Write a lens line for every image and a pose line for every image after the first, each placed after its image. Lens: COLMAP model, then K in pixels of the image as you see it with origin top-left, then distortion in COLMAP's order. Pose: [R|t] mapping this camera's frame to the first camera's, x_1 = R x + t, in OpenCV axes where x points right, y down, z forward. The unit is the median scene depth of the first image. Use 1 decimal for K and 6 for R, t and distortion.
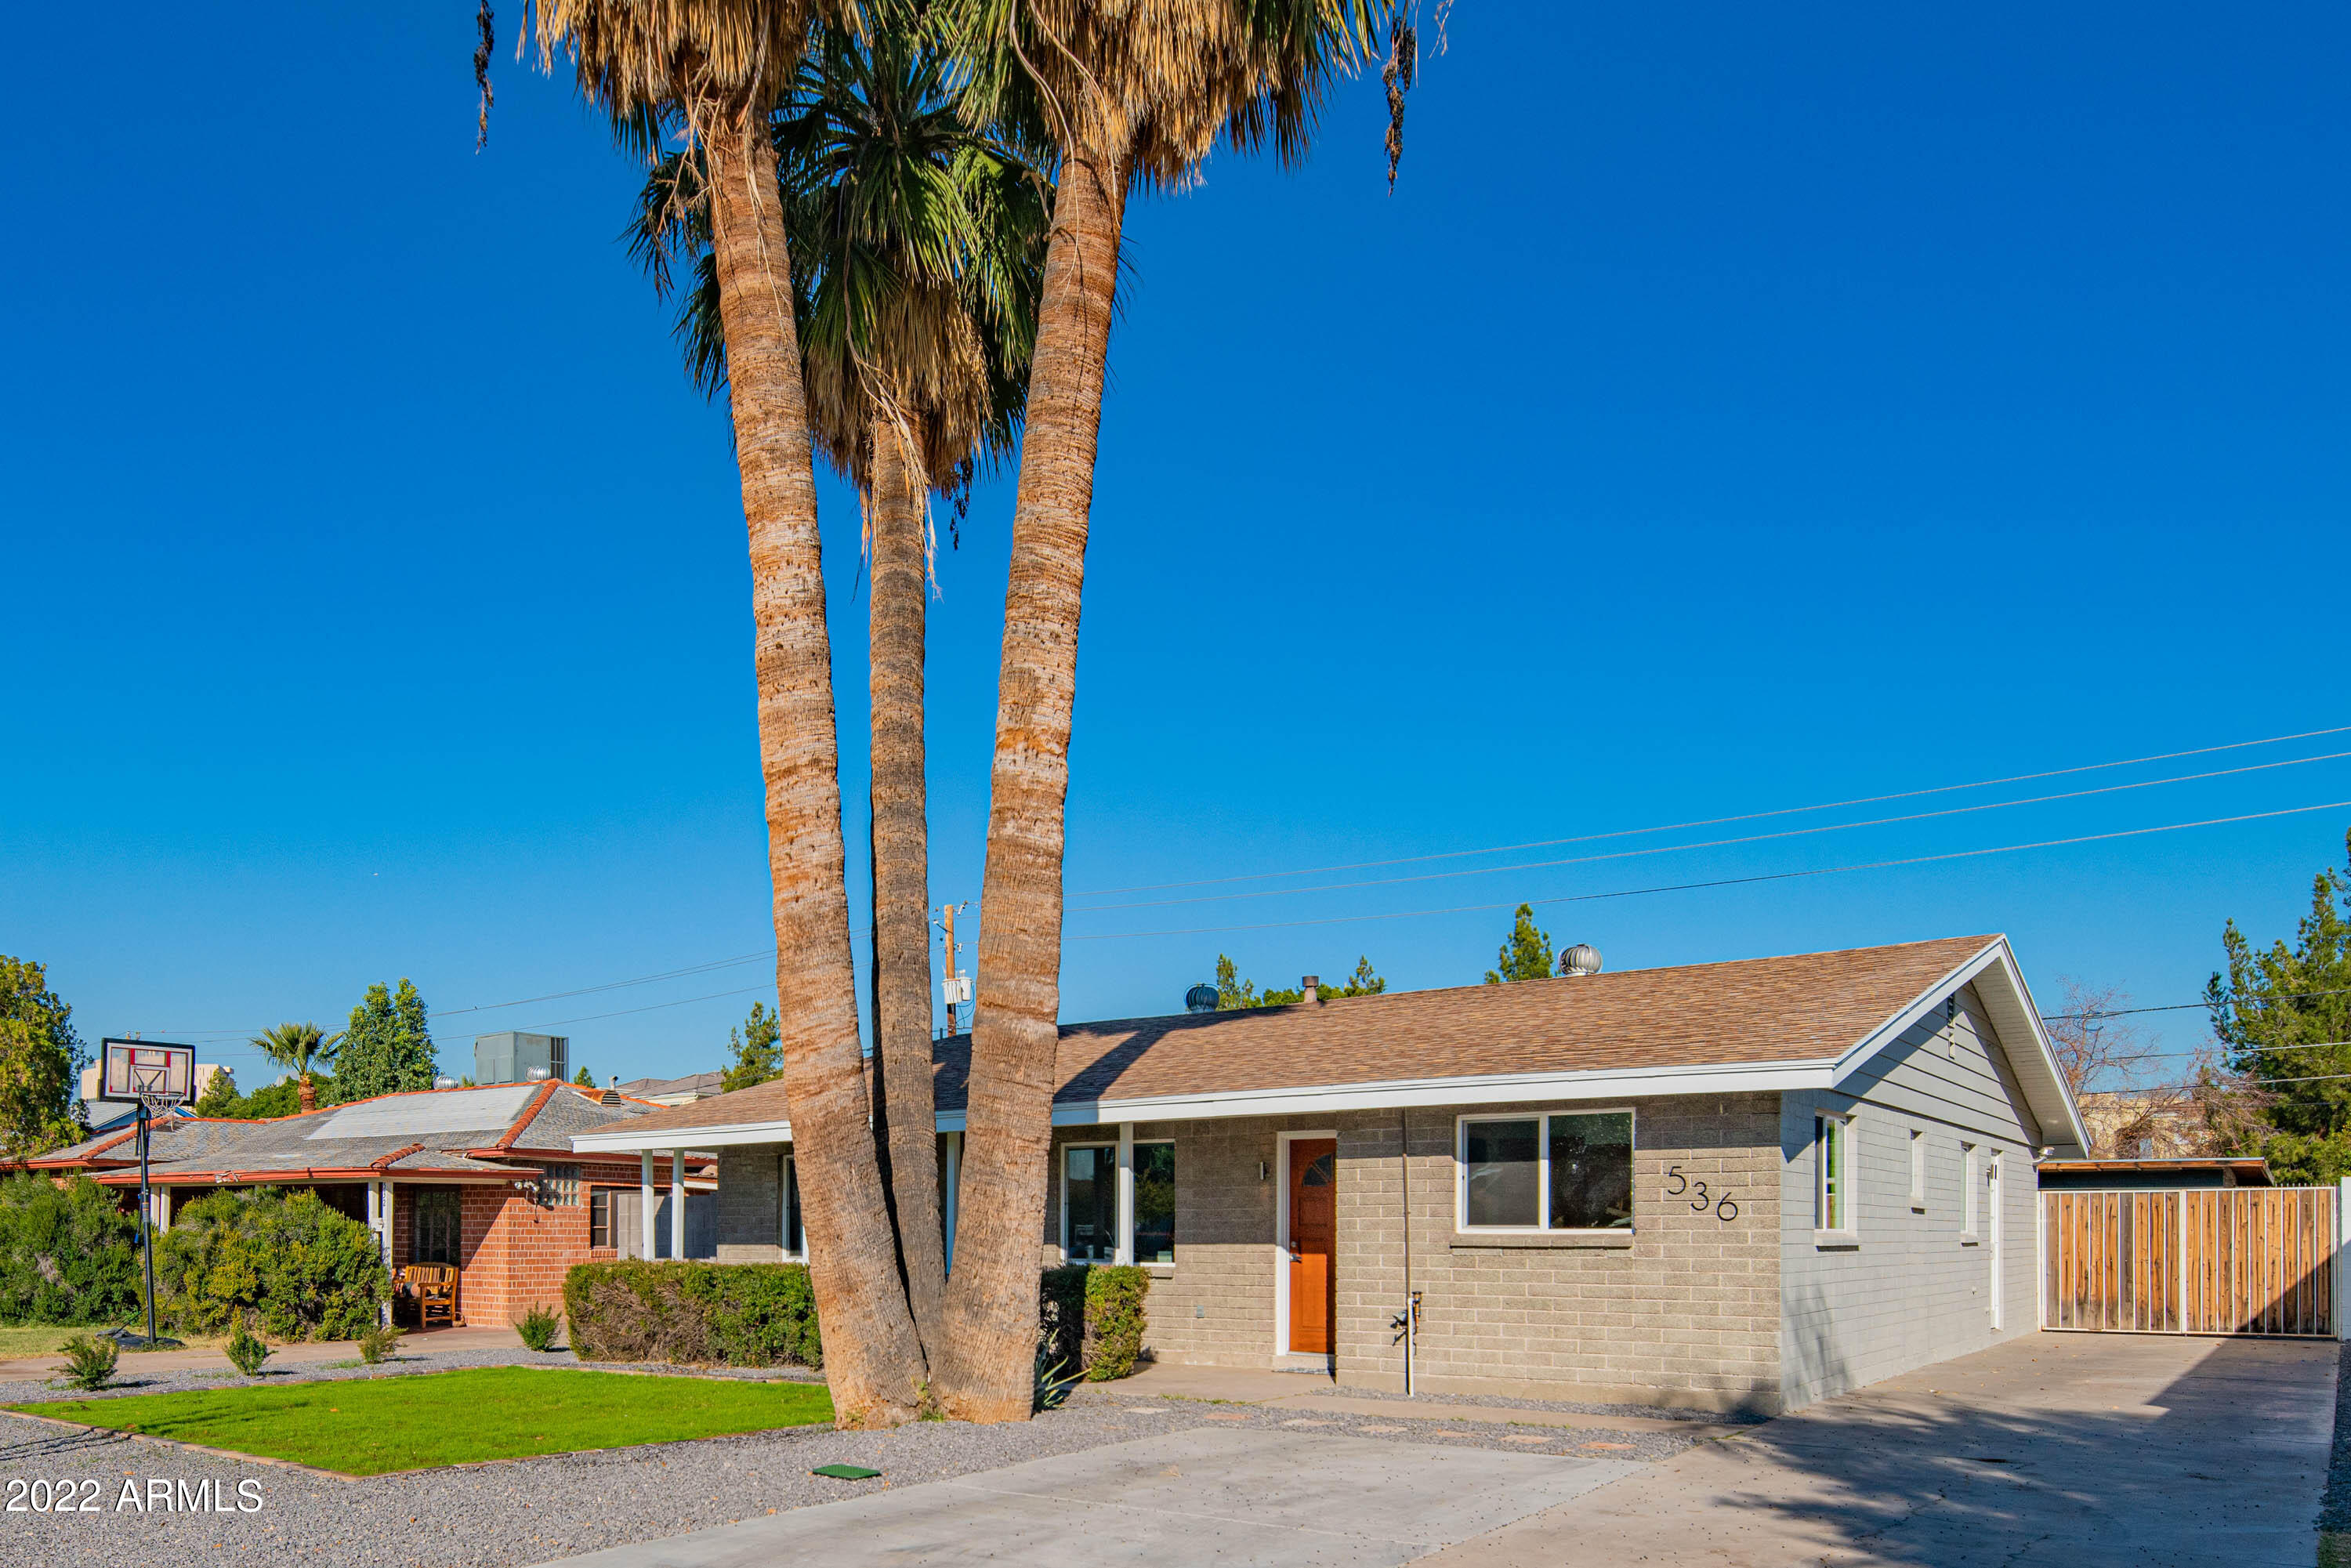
lens RADIAL K [[1136.8, 0, 1170.2], [0, 1136.8, 684.7], [0, 0, 1]] dist [0.000027, -0.001357]
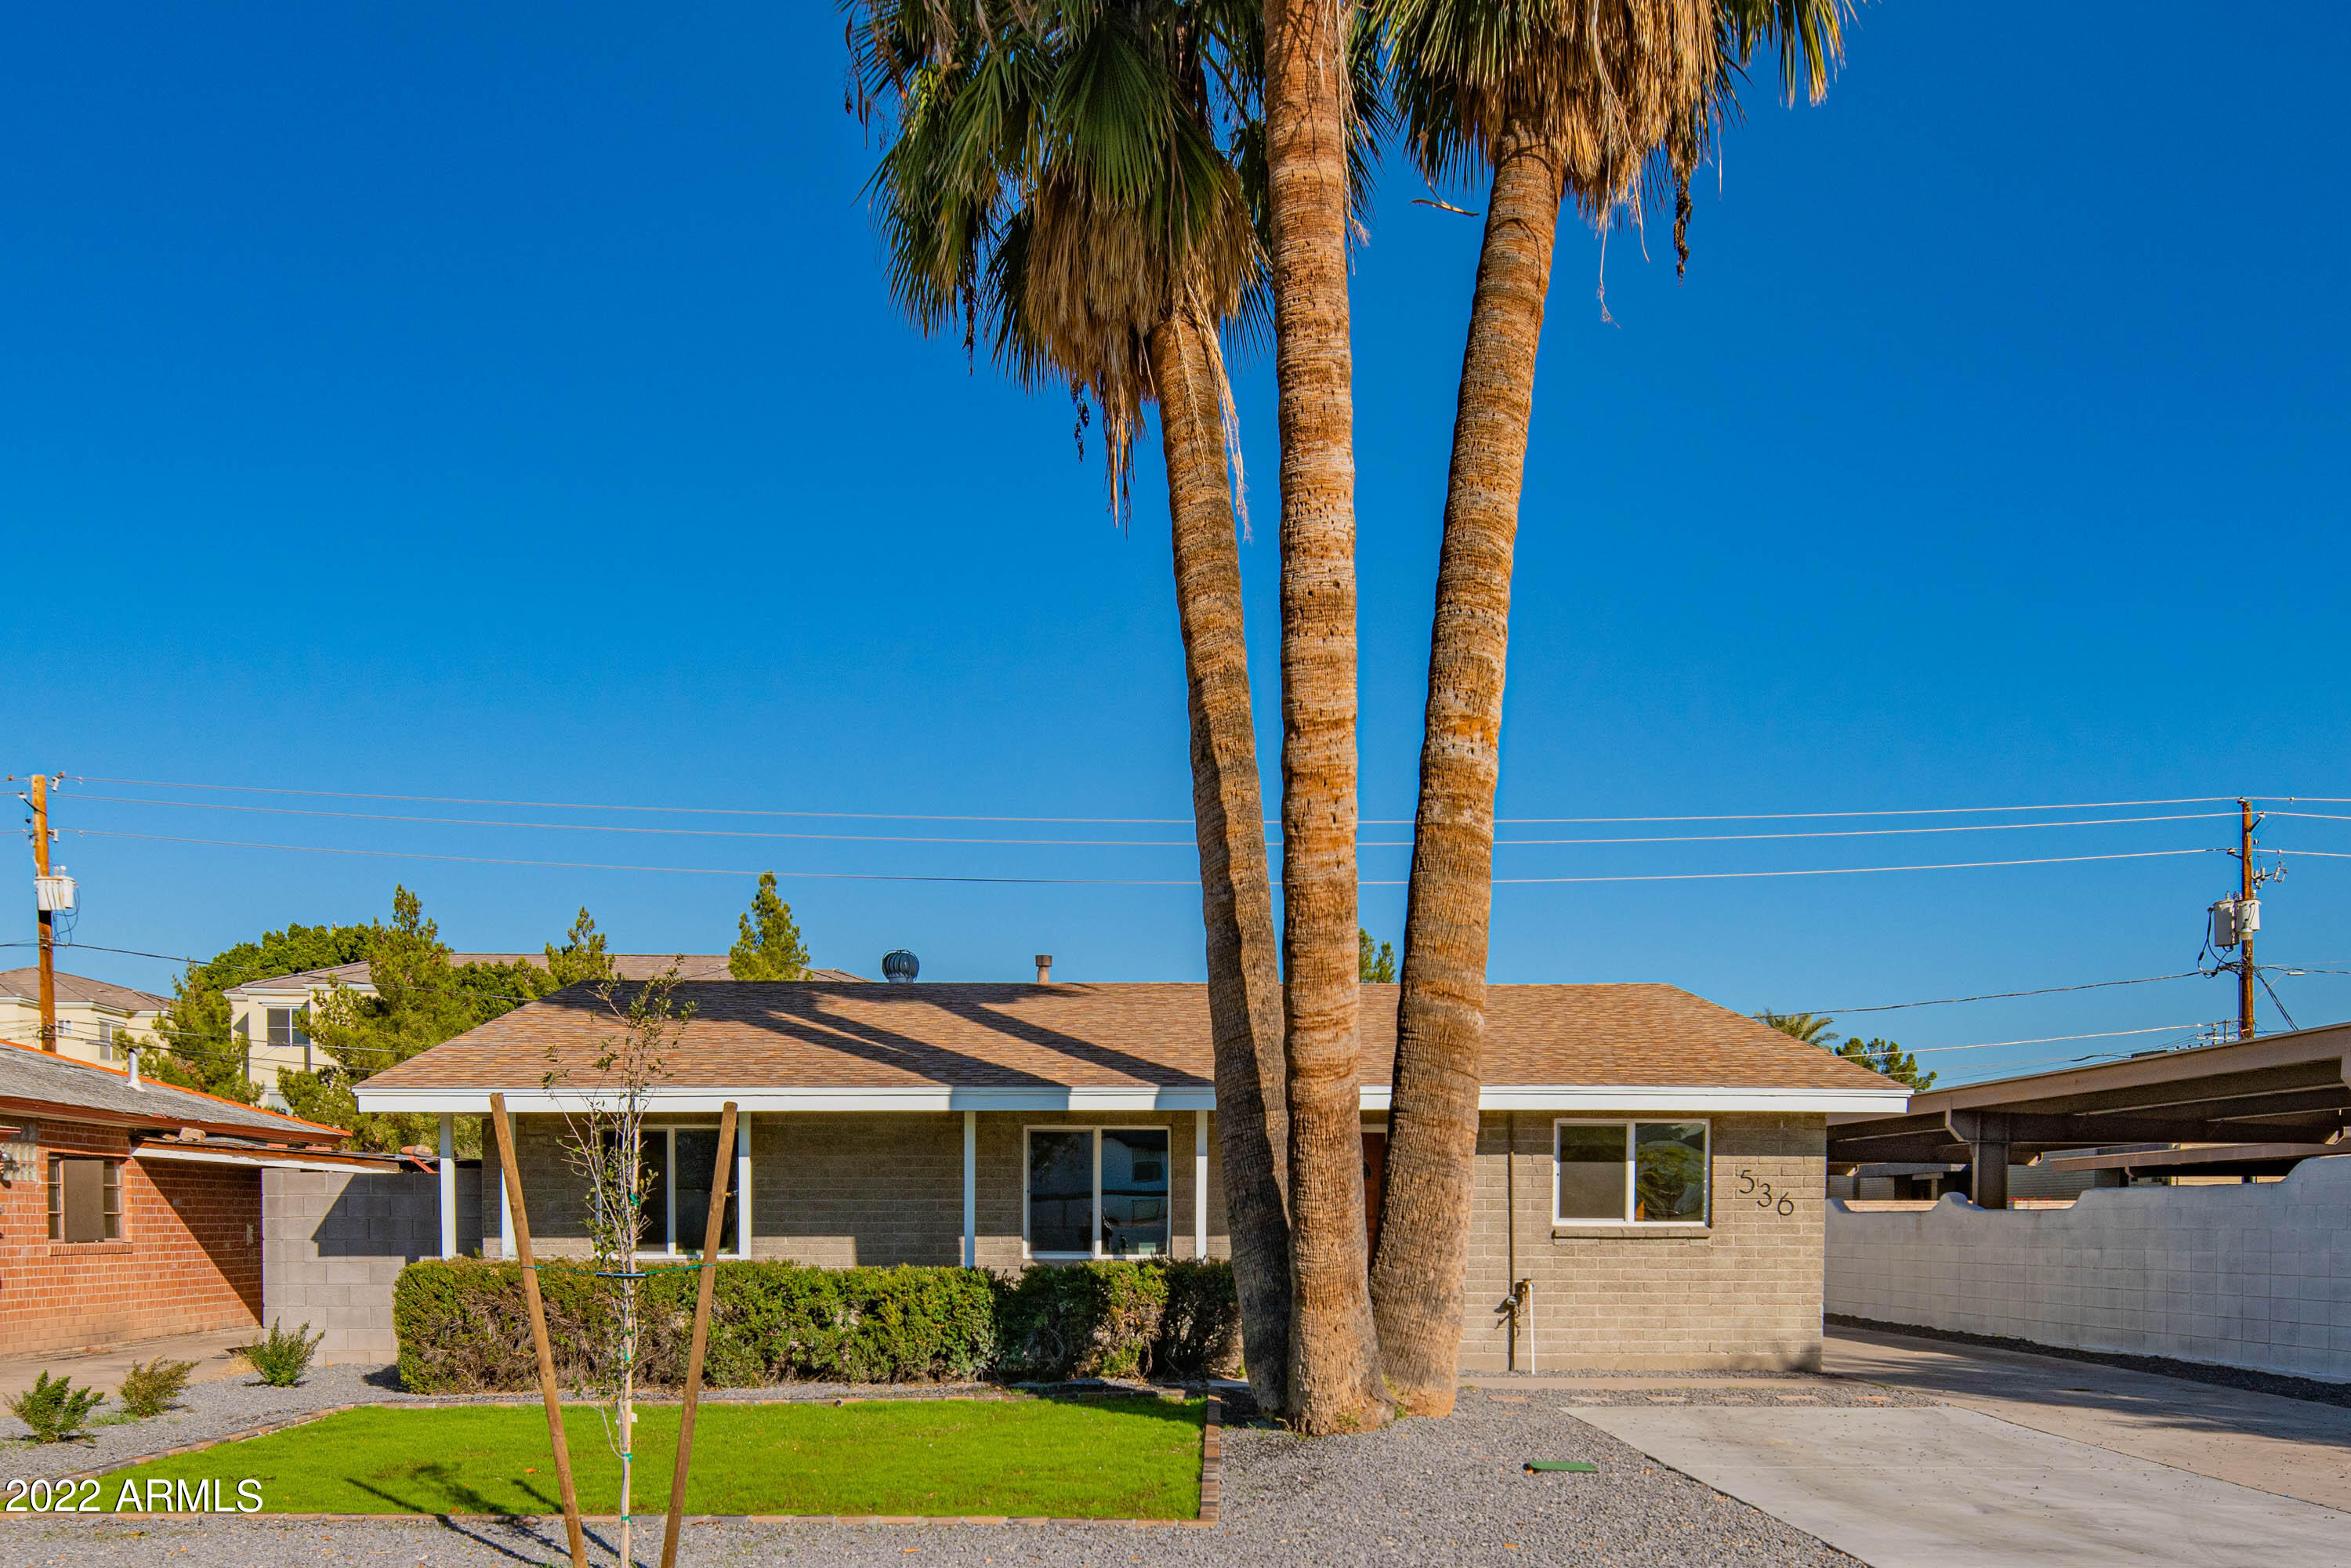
lens RADIAL K [[1210.6, 0, 1177.8], [0, 1210.6, 671.4], [0, 0, 1]] dist [0.000305, 0.000160]
pose [[0.872978, 0.203441, 0.443307, -0.741631], [-0.213174, 0.976602, -0.028388, 0.075717], [-0.438710, -0.069719, 0.895920, 0.158996]]
